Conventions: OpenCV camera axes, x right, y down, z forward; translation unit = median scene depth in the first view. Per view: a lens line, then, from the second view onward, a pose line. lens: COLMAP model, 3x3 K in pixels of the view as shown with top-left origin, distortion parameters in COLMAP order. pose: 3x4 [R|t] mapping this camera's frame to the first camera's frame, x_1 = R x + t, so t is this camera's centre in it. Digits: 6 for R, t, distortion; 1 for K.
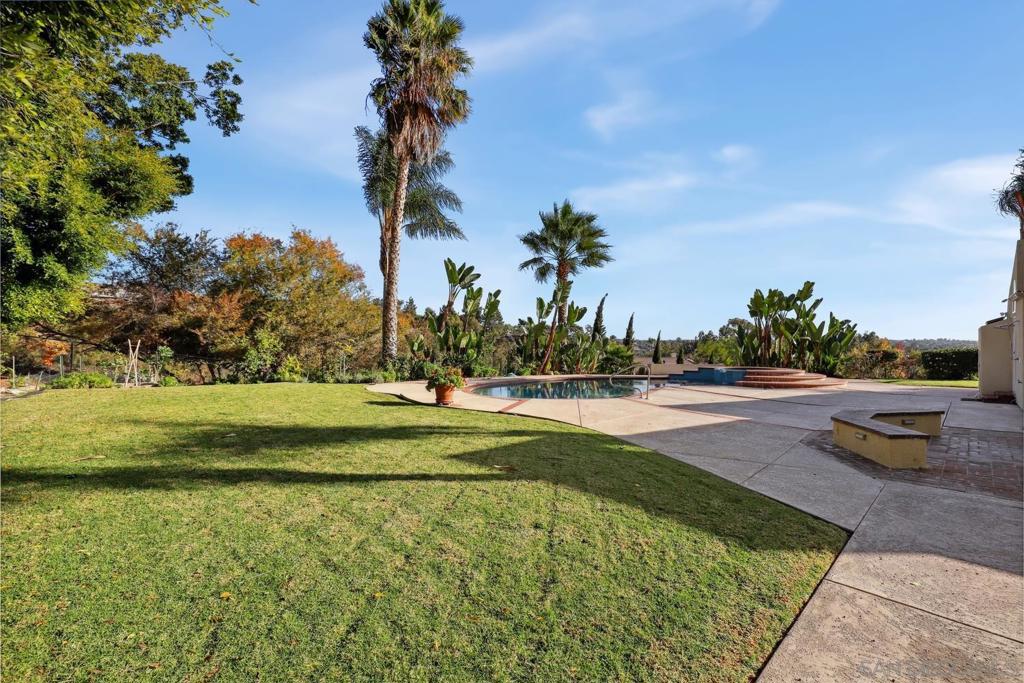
lens RADIAL K [[465.0, 0, 515.5], [0, 465.0, 346.2], [0, 0, 1]] dist [0.000255, -0.000249]
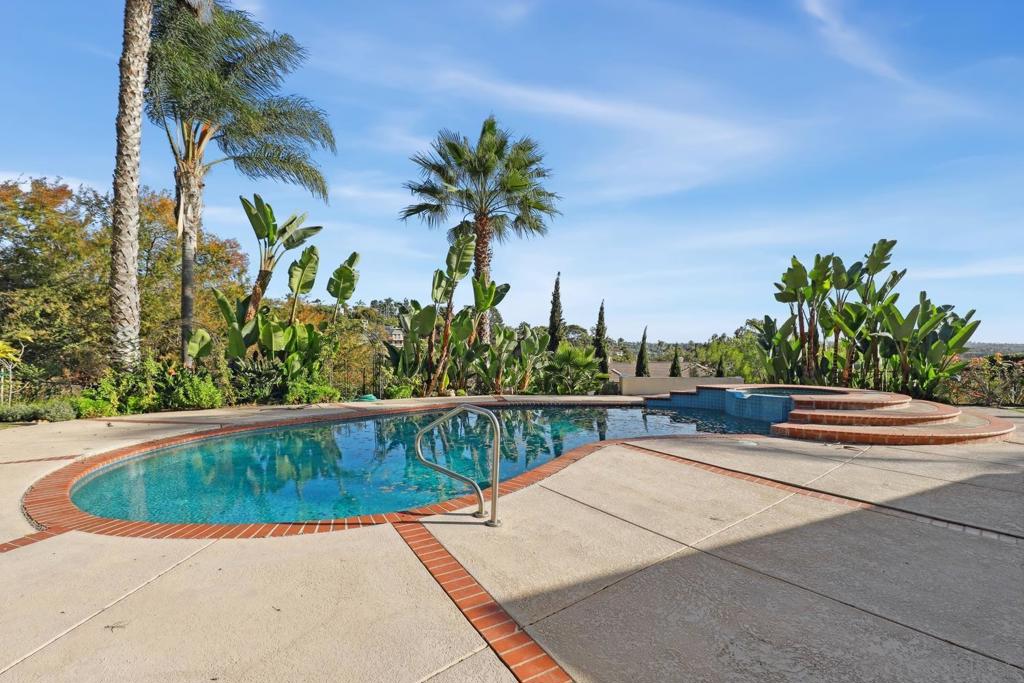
lens RADIAL K [[465.0, 0, 507.8], [0, 465.0, 337.6], [0, 0, 1]] dist [0.000255, -0.000249]
pose [[0.999175, -0.001555, -0.040588, 0.164423], [0.000479, 0.999649, -0.026507, 0.001912], [0.040615, 0.026466, 0.998824, 0.375568]]
